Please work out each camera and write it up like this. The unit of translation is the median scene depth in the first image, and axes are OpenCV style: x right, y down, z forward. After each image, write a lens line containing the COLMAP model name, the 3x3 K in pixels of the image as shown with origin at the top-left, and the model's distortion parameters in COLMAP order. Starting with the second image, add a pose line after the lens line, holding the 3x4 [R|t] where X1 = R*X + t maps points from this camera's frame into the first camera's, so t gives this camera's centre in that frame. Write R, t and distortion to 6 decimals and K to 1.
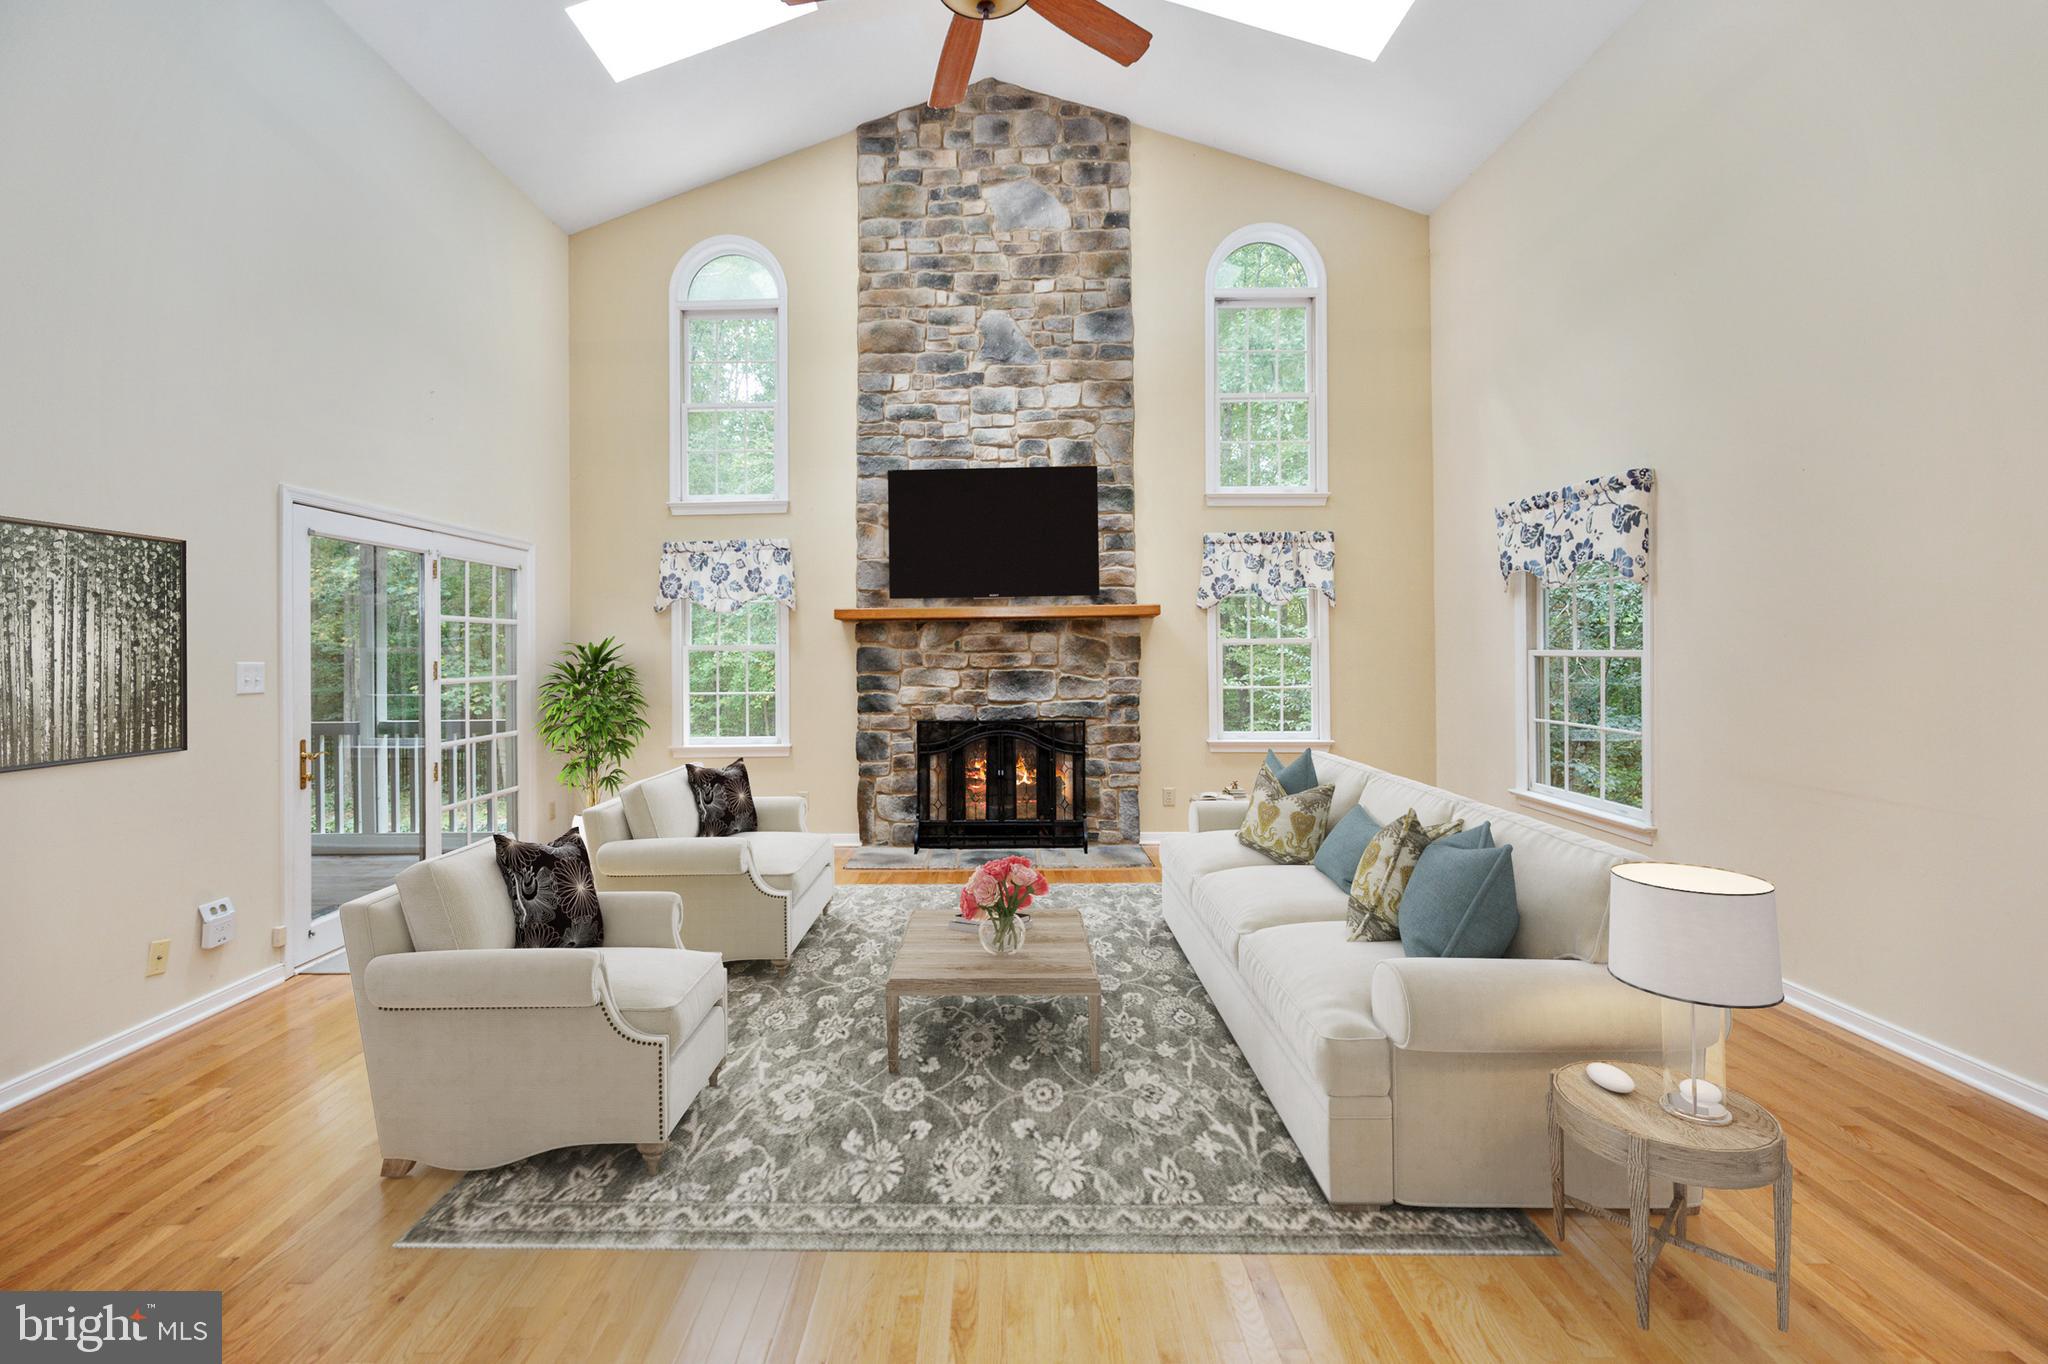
lens RADIAL K [[870.7, 0, 980.7], [0, 870.7, 640.1], [0, 0, 1]] dist [0.002209, 0.000726]
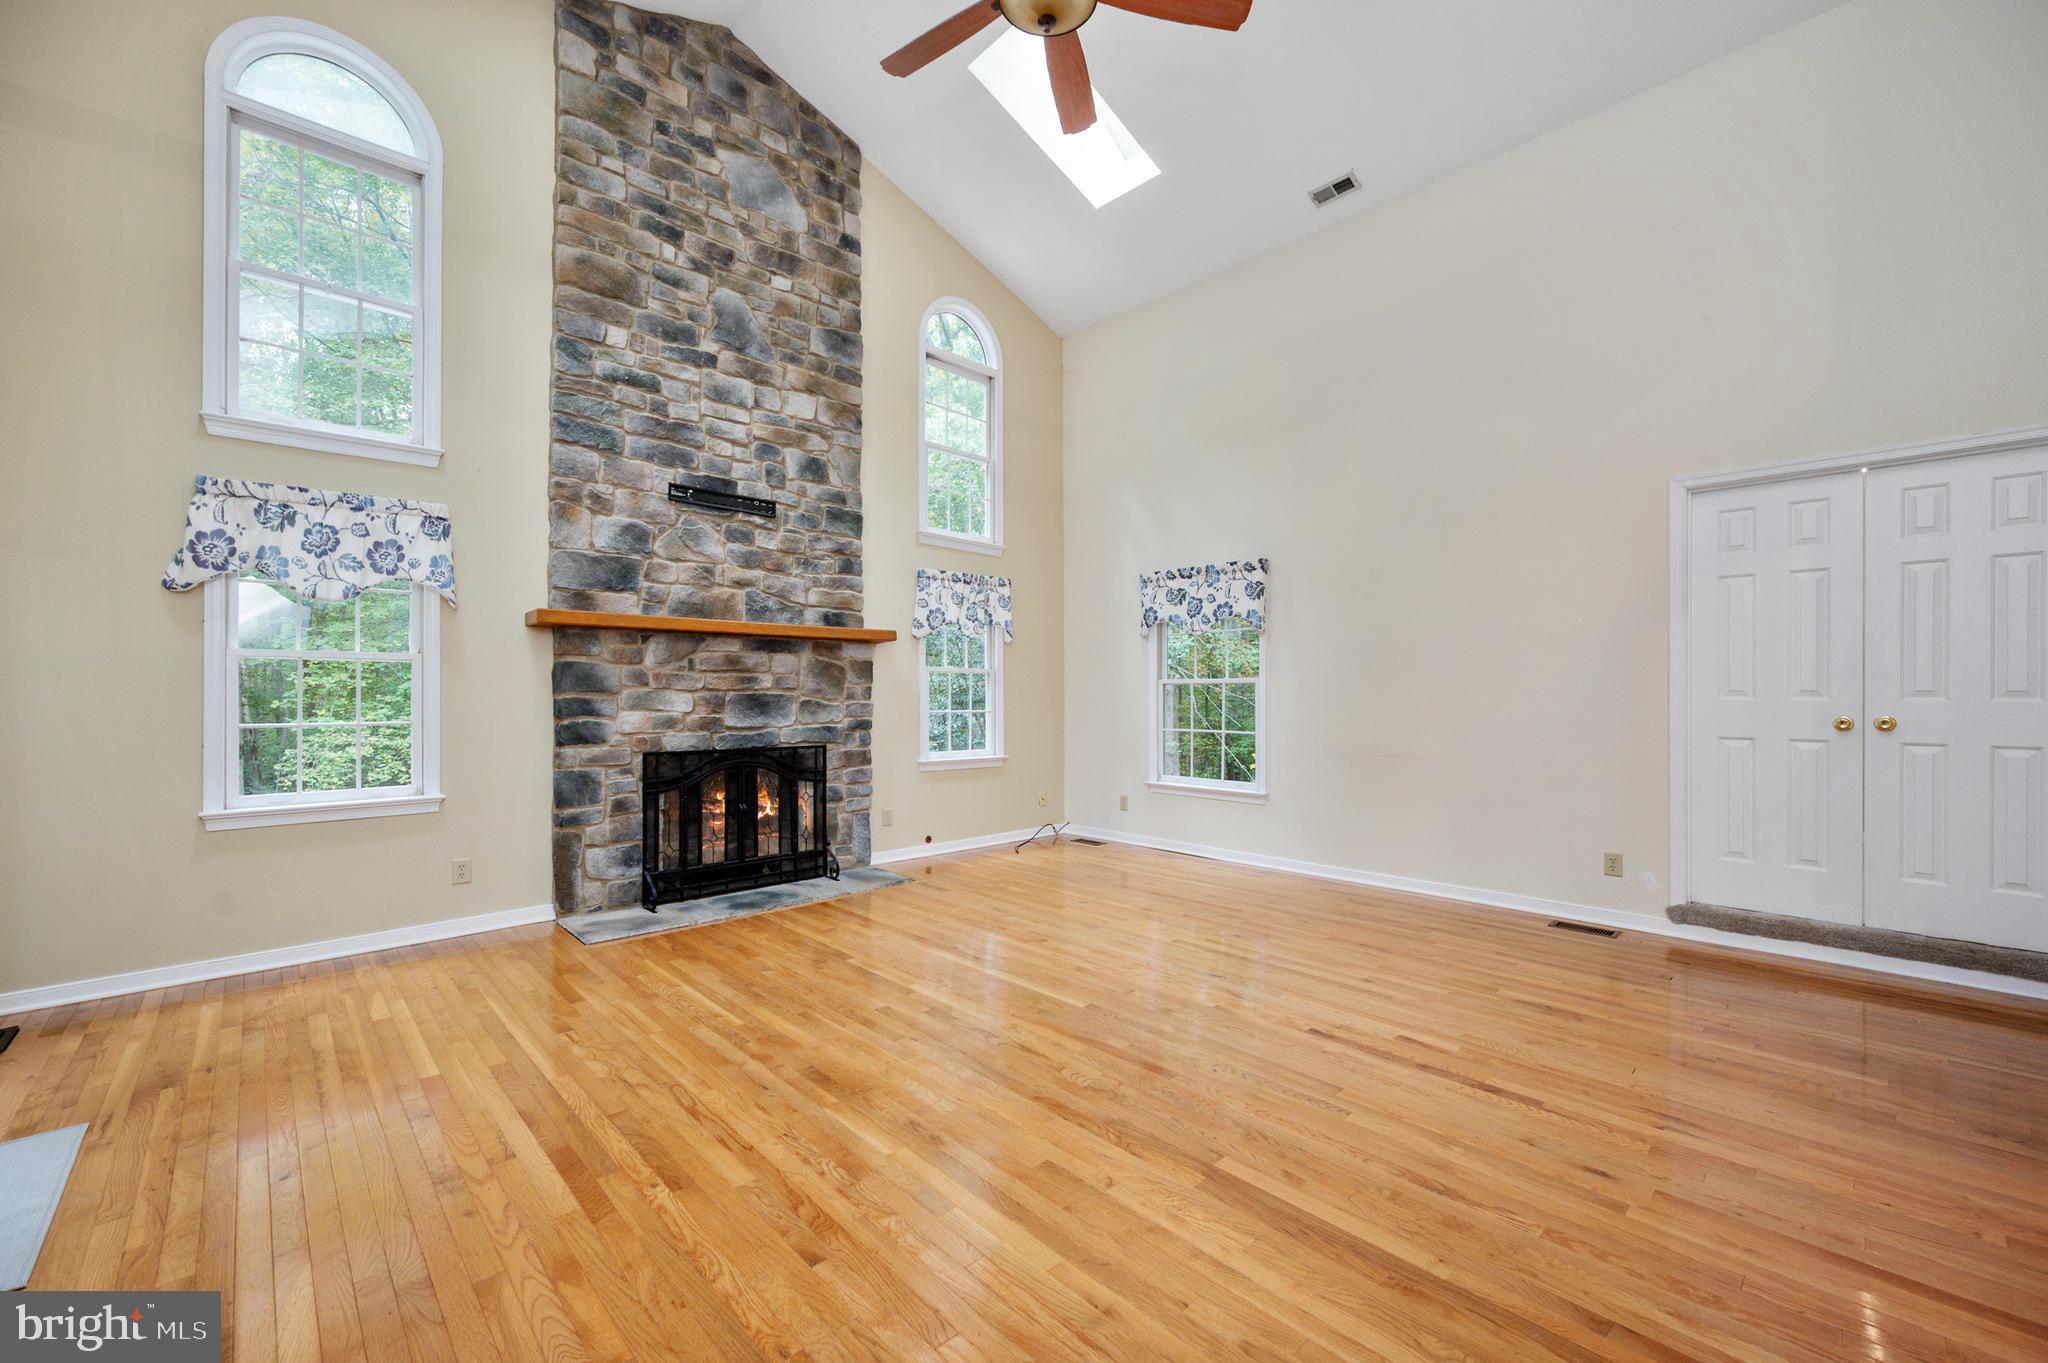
lens RADIAL K [[831.1, 0, 1039.0], [0, 831.1, 687.1], [0, 0, 1]] dist [0.002734, -0.002364]
pose [[0.695176, 0.016201, 0.718657, -0.376460], [-0.014113, 0.999861, -0.008889, 0.031900], [-0.718701, -0.003963, 0.695307, 0.182033]]
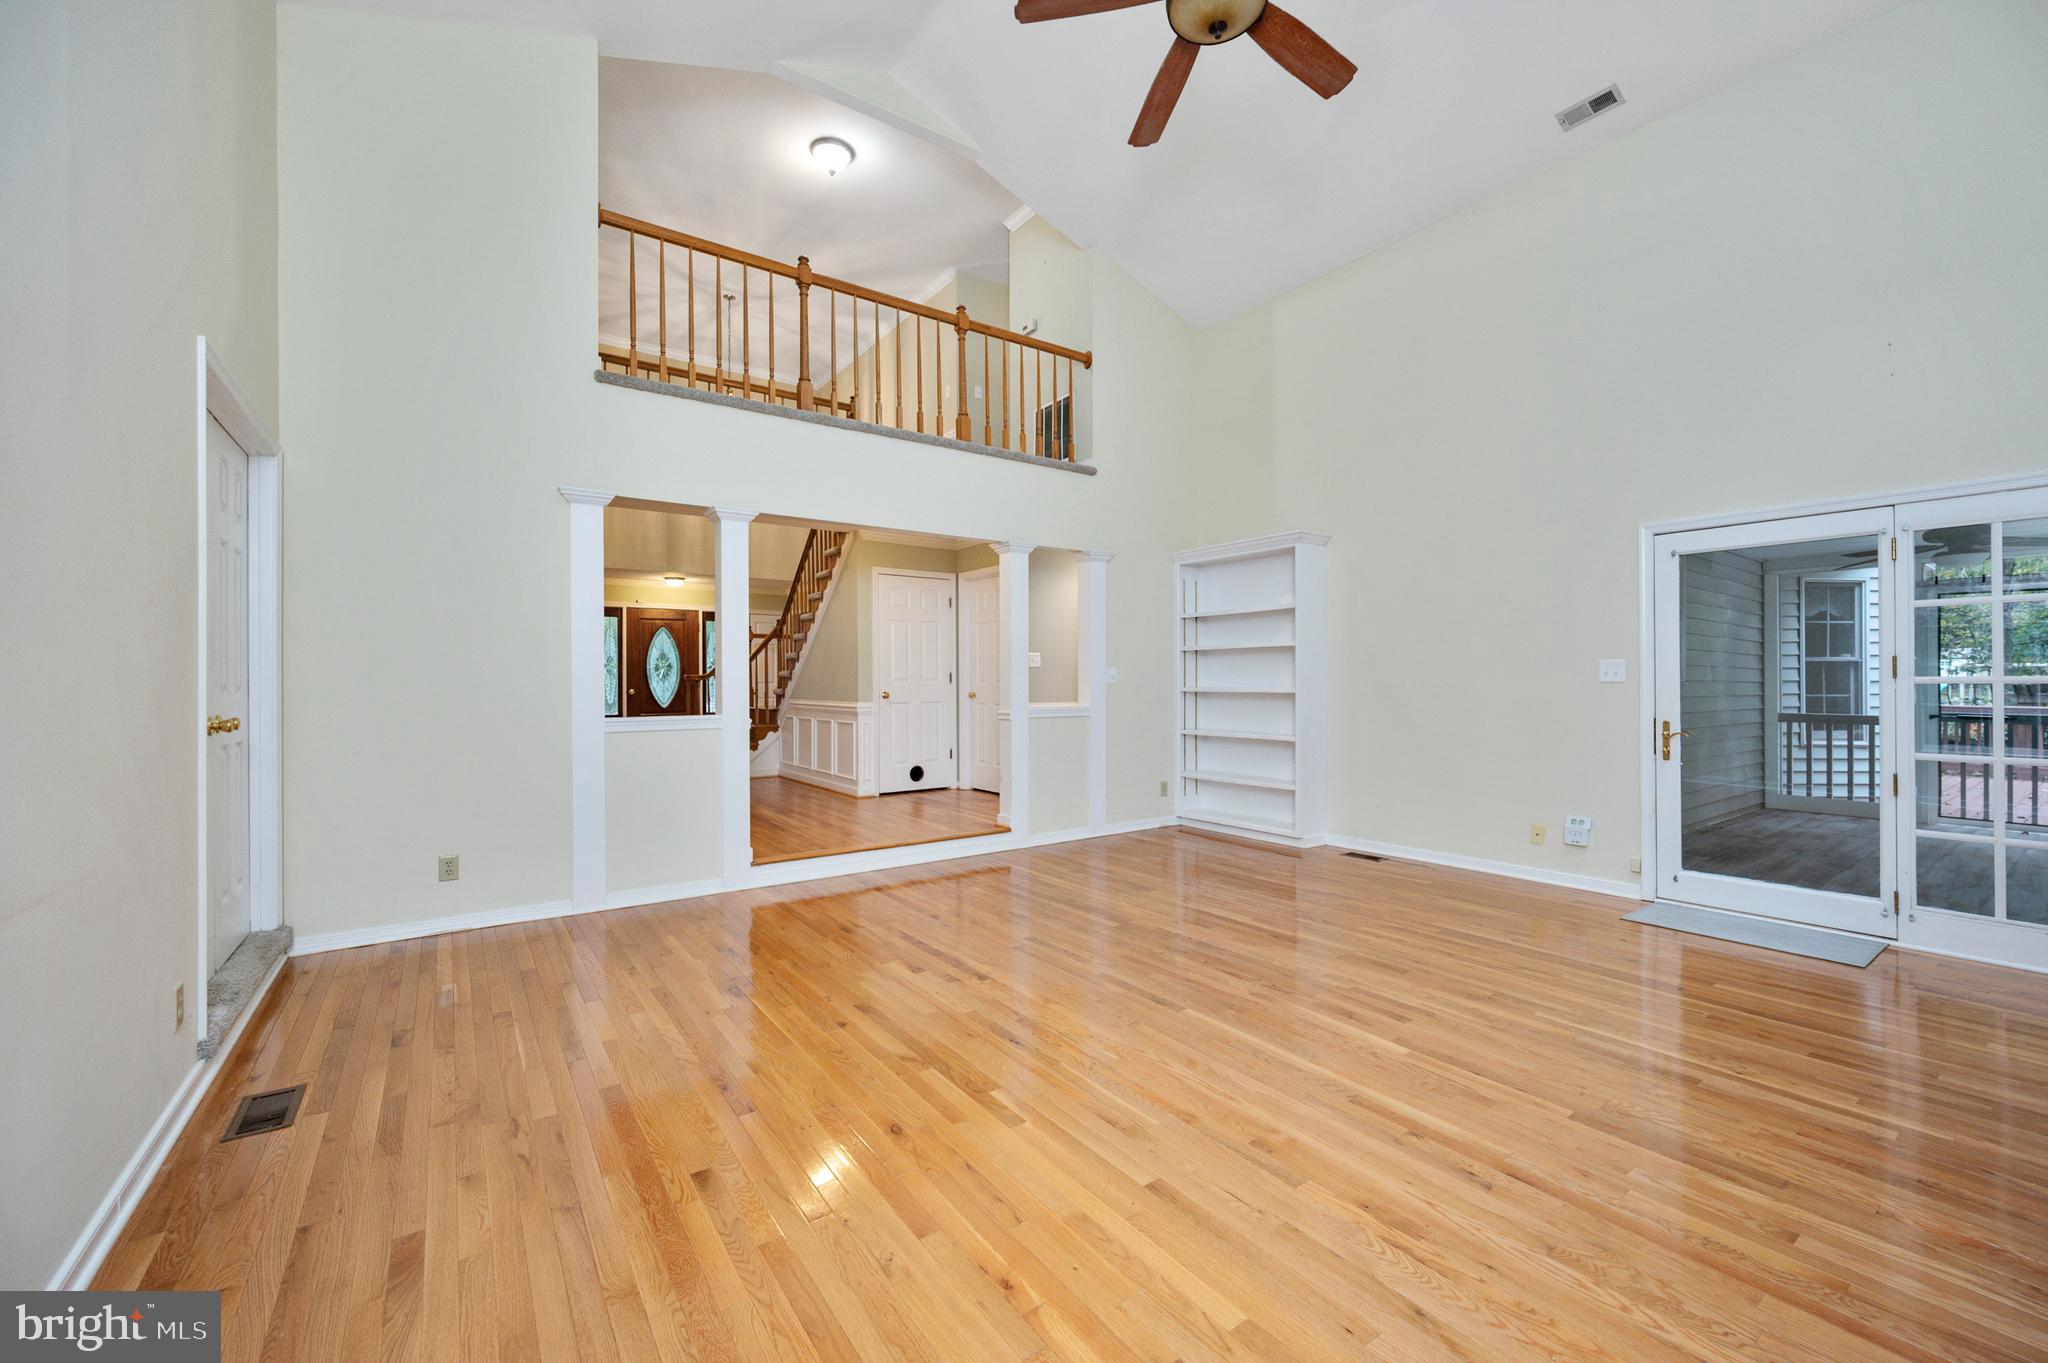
lens RADIAL K [[831.1, 0, 1027.2], [0, 831.1, 675.4], [0, 0, 1]] dist [0.002734, -0.002364]
pose [[-0.792657, 0.009553, -0.609593, 0.434248], [0.014016, 0.999899, -0.002556, 0.025117], [0.609507, -0.010570, -0.792710, 0.893388]]
